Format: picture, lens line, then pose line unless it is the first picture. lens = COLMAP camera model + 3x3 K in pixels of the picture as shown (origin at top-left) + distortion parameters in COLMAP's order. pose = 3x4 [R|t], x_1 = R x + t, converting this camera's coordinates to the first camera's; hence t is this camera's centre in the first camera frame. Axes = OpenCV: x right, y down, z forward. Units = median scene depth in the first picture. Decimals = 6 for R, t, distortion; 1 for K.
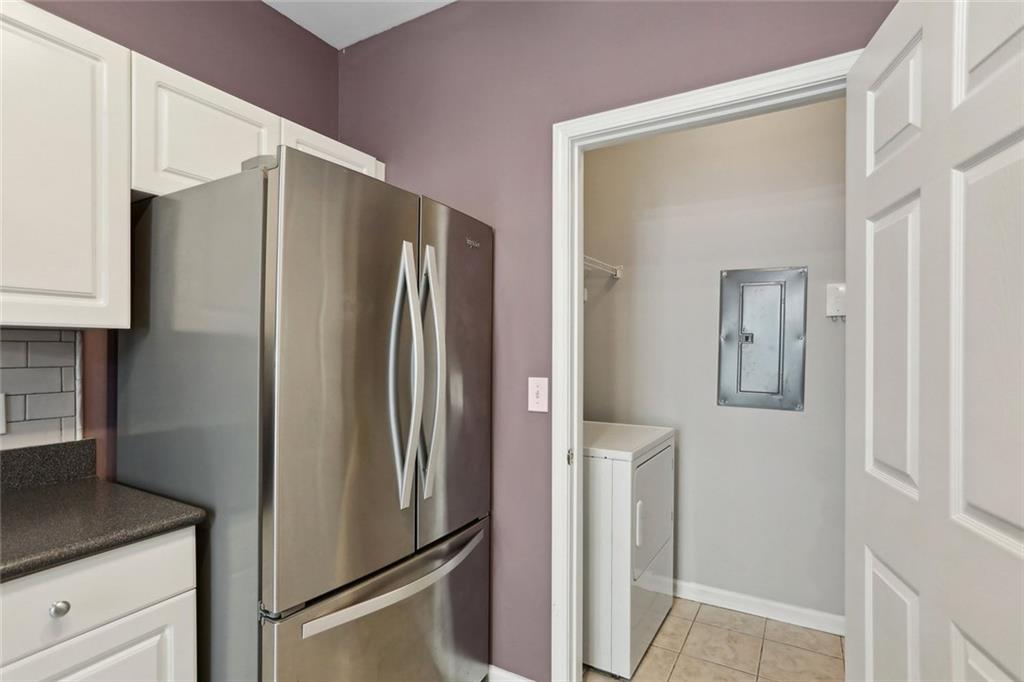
lens RADIAL K [[491.1, 0, 485.1], [0, 491.1, 345.6], [0, 0, 1]] dist [-0.000116, 0.000561]
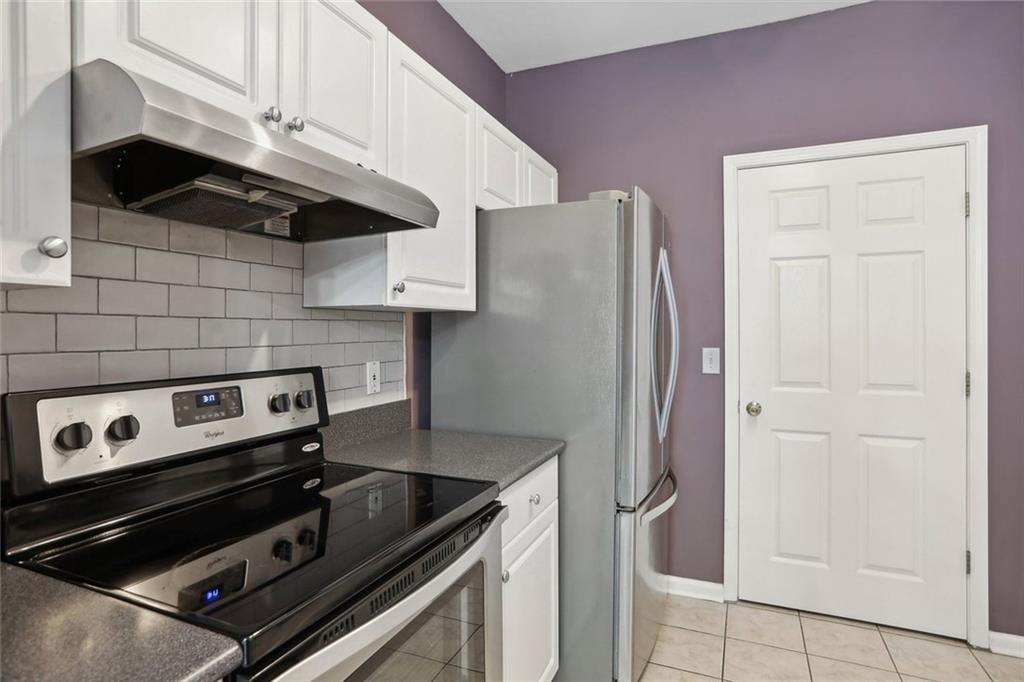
lens RADIAL K [[509.4, 0, 509.3], [0, 509.4, 324.1], [0, 0, 1]] dist [-0.055666, 0.022131]
pose [[0.992547, -0.003997, 0.121800, -0.721587], [0.004163, 0.999991, -0.001106, 0.001747], [-0.121794, 0.001604, 0.992554, -0.328453]]
